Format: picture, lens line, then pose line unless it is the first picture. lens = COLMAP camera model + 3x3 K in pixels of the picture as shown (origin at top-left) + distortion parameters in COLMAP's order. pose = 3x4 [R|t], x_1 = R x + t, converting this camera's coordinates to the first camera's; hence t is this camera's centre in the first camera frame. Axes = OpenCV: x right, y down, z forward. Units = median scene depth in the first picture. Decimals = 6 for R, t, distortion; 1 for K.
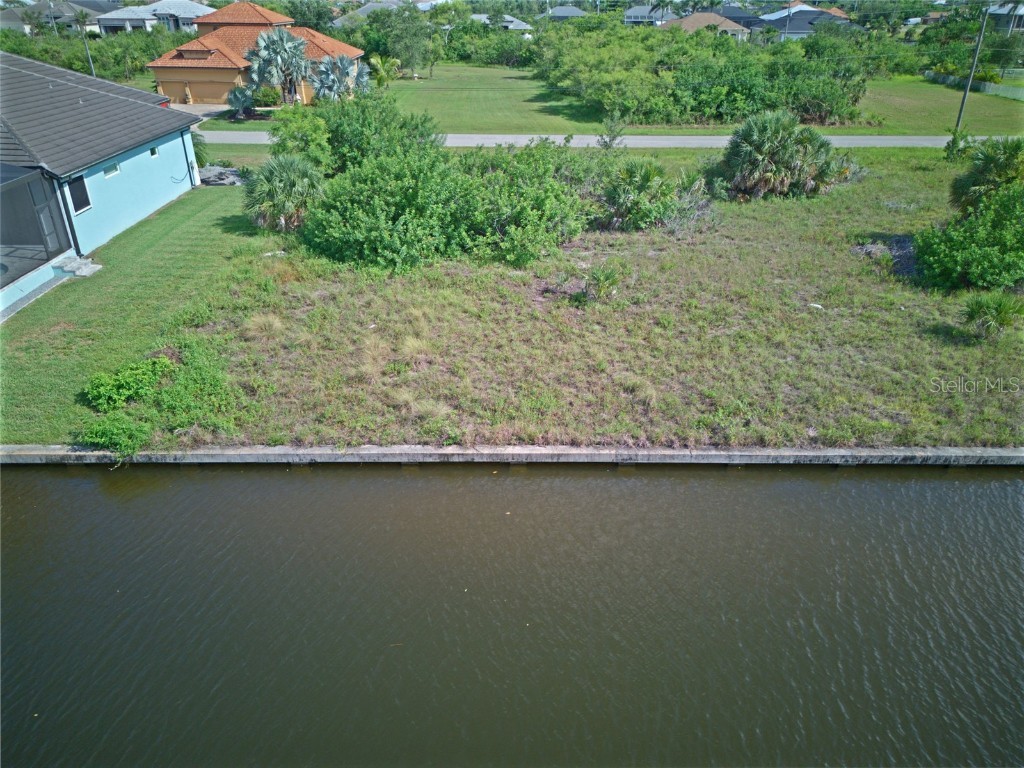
lens RADIAL K [[720.1, 0, 512.0], [0, 720.1, 384.0], [0, 0, 1]] dist [0.053599, -0.050500]
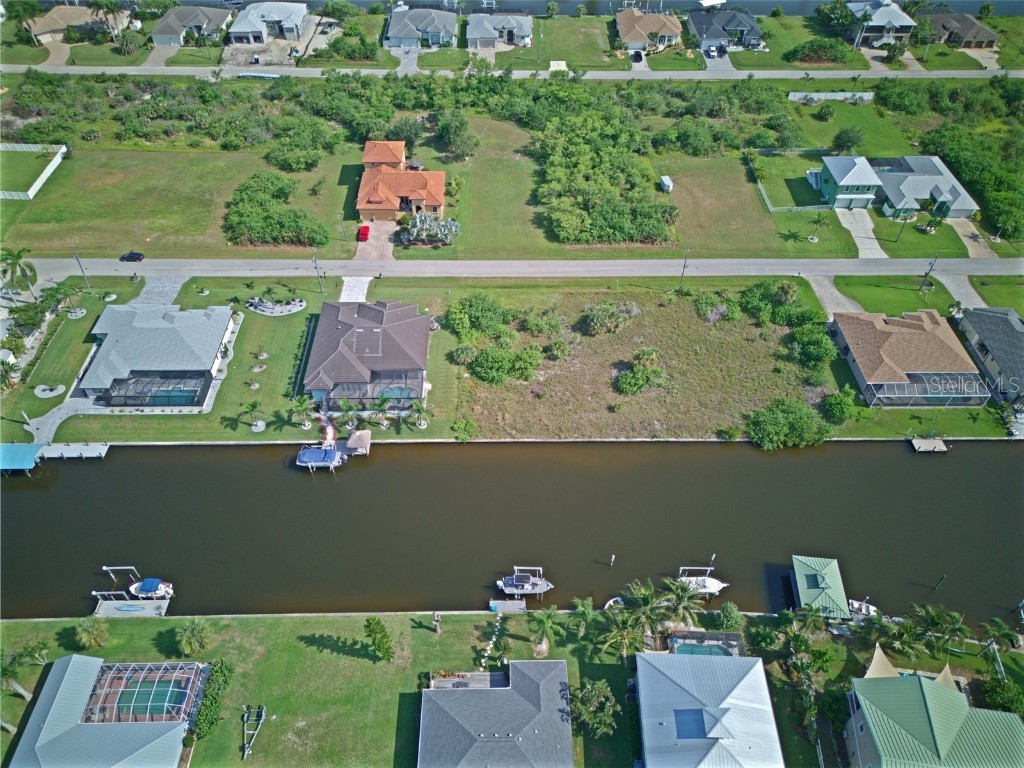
lens RADIAL K [[720.1, 0, 512.0], [0, 720.1, 384.0], [0, 0, 1]] dist [0.053599, -0.050500]
pose [[0.999943, -0.000735, 0.010638, -0.130462], [-0.002637, 0.949587, 0.313493, -1.642653], [-0.010332, -0.313503, 0.949531, -3.366030]]
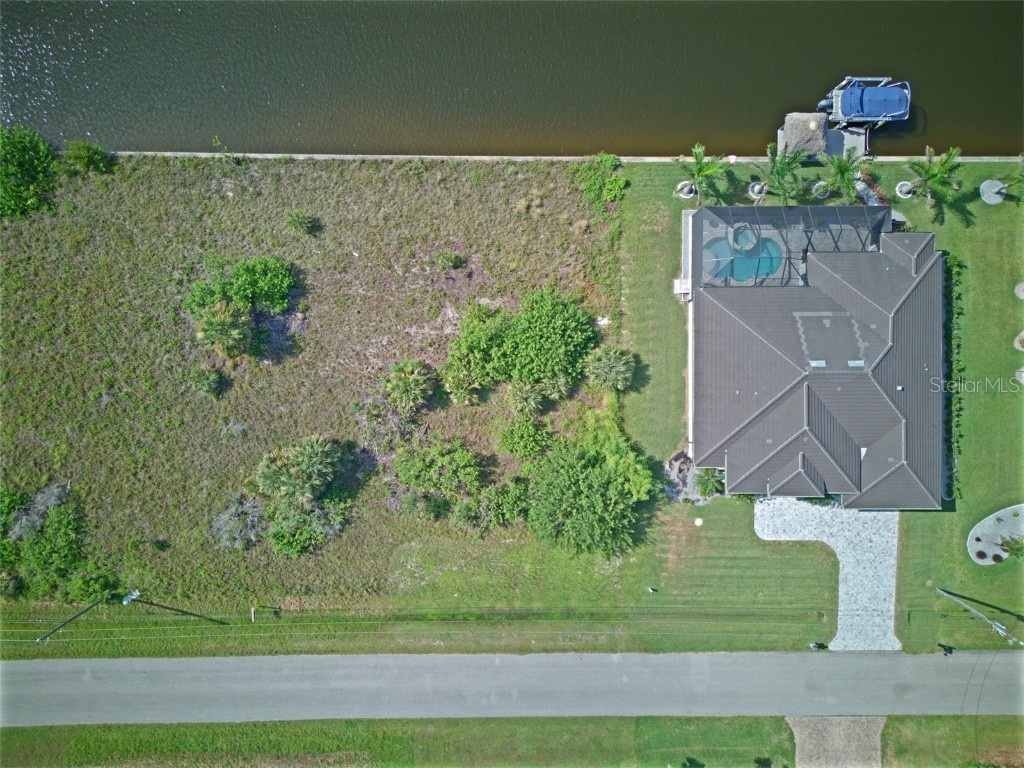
lens RADIAL K [[720.1, 0, 512.0], [0, 720.1, 384.0], [0, 0, 1]] dist [0.053599, -0.050500]
pose [[-0.999598, -0.008119, -0.027180, -0.023927], [-0.020058, -0.475226, 0.879635, -2.342837], [-0.020059, 0.879826, 0.474872, 0.242125]]
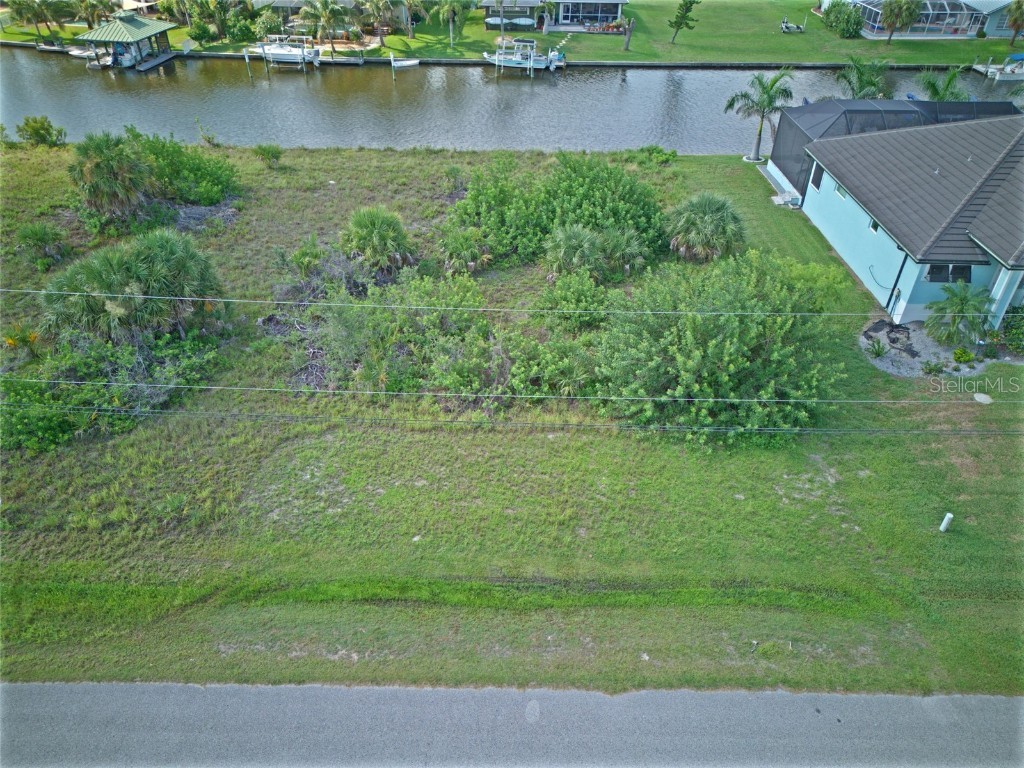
lens RADIAL K [[720.1, 0, 512.0], [0, 720.1, 384.0], [0, 0, 1]] dist [0.053599, -0.050500]
pose [[-0.999830, -0.018440, 0.000648, -0.022457], [-0.007382, 0.431948, 0.901868, -1.462060], [-0.016910, 0.901710, -0.432011, 2.155565]]
